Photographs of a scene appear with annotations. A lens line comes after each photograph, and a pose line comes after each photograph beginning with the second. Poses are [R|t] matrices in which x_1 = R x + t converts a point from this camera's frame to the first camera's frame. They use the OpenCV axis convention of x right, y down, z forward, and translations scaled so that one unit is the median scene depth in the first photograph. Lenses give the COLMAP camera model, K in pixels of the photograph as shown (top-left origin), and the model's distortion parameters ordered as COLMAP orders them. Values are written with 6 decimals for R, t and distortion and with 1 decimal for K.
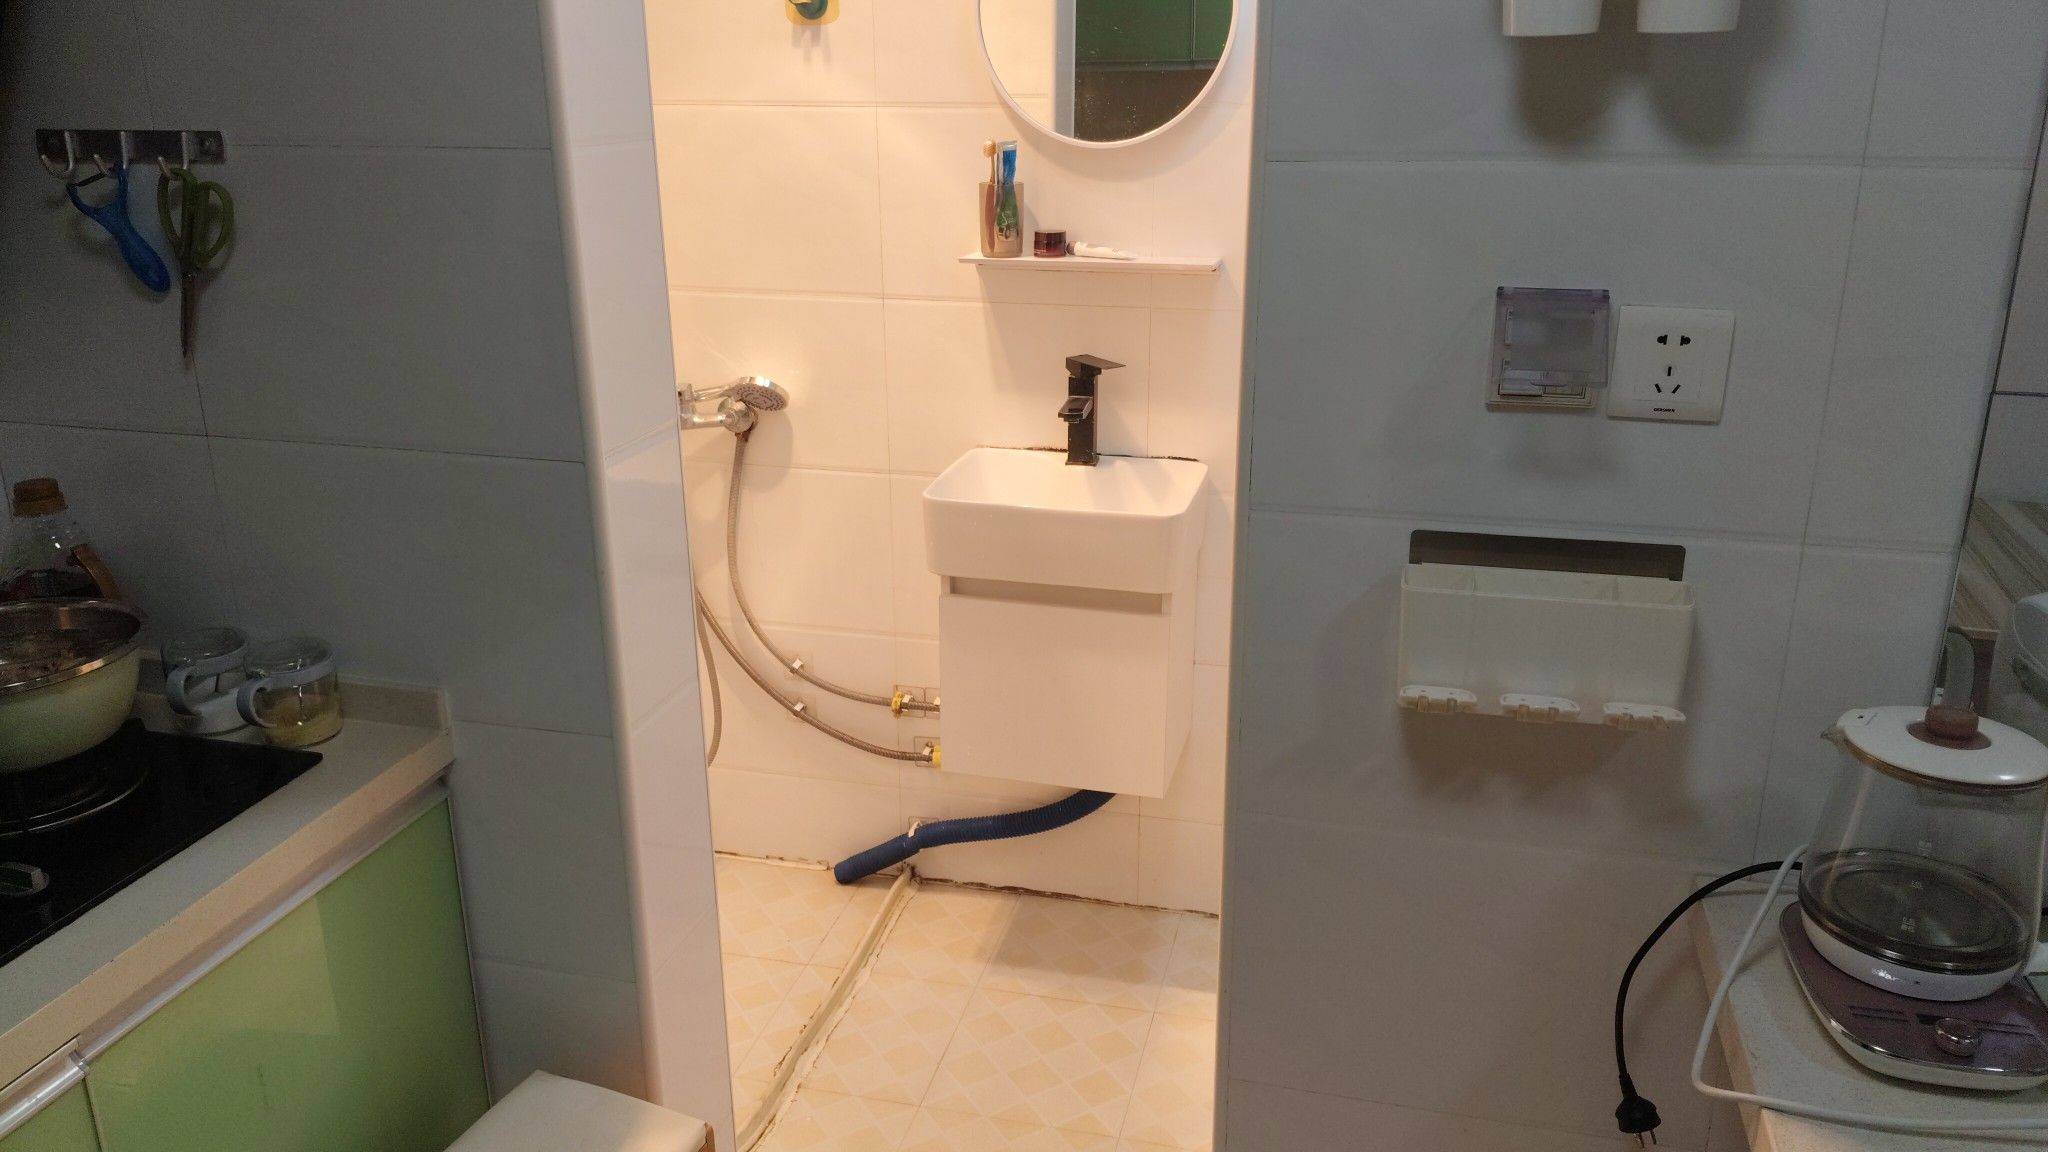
lens RADIAL K [[1532.8, 0, 1024.2], [0, 1532.8, 565.7], [0, 0, 1]] dist [-0.034642, -0.004222]
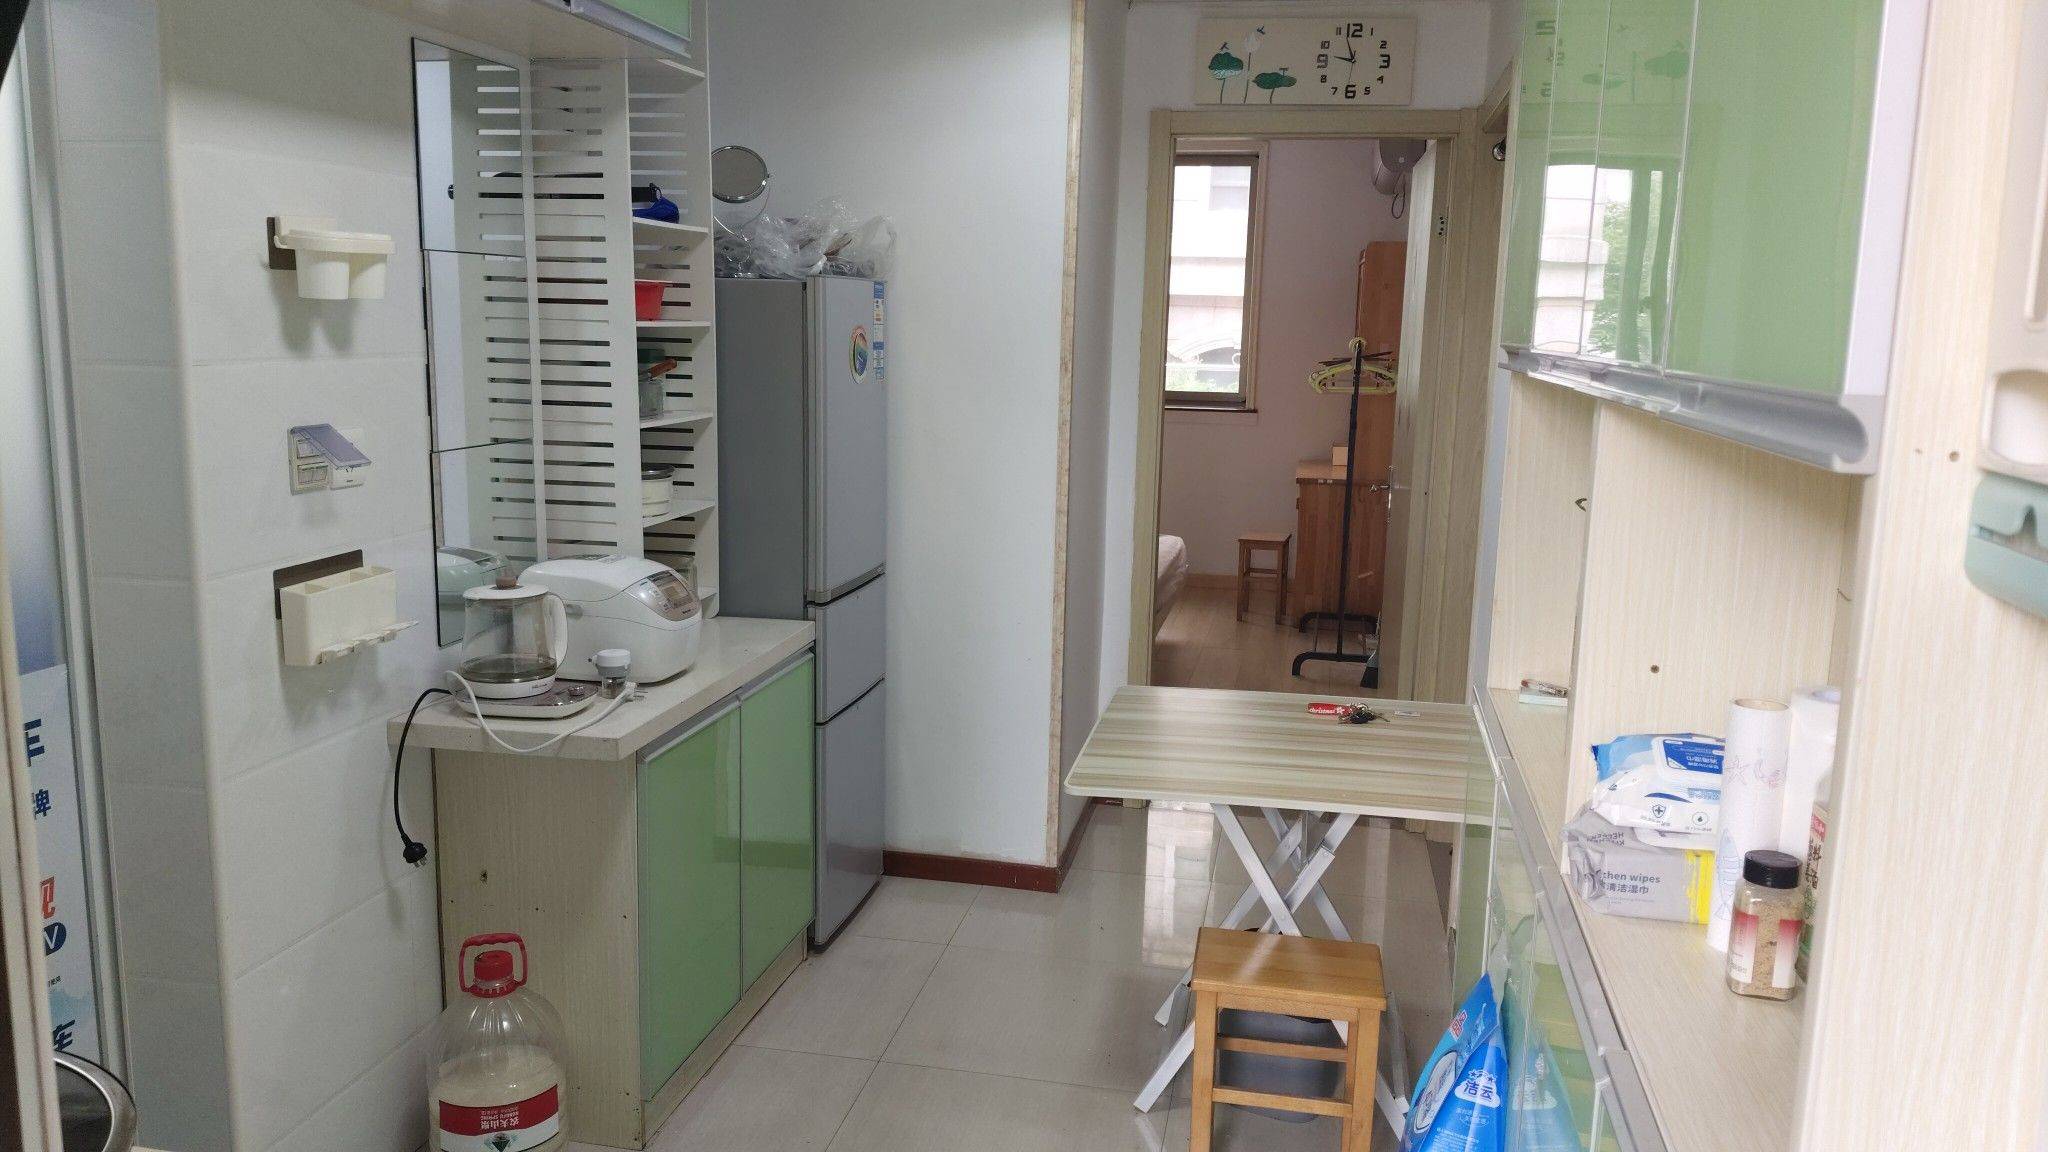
lens RADIAL K [[1532.8, 0, 1025.1], [0, 1532.8, 579.2], [0, 0, 1]] dist [-0.034642, -0.004222]
pose [[-0.048323, -0.159575, 0.986002, -1.576748], [0.293798, 0.941215, 0.166726, -0.052692], [-0.954645, 0.297742, 0.001400, 0.191001]]
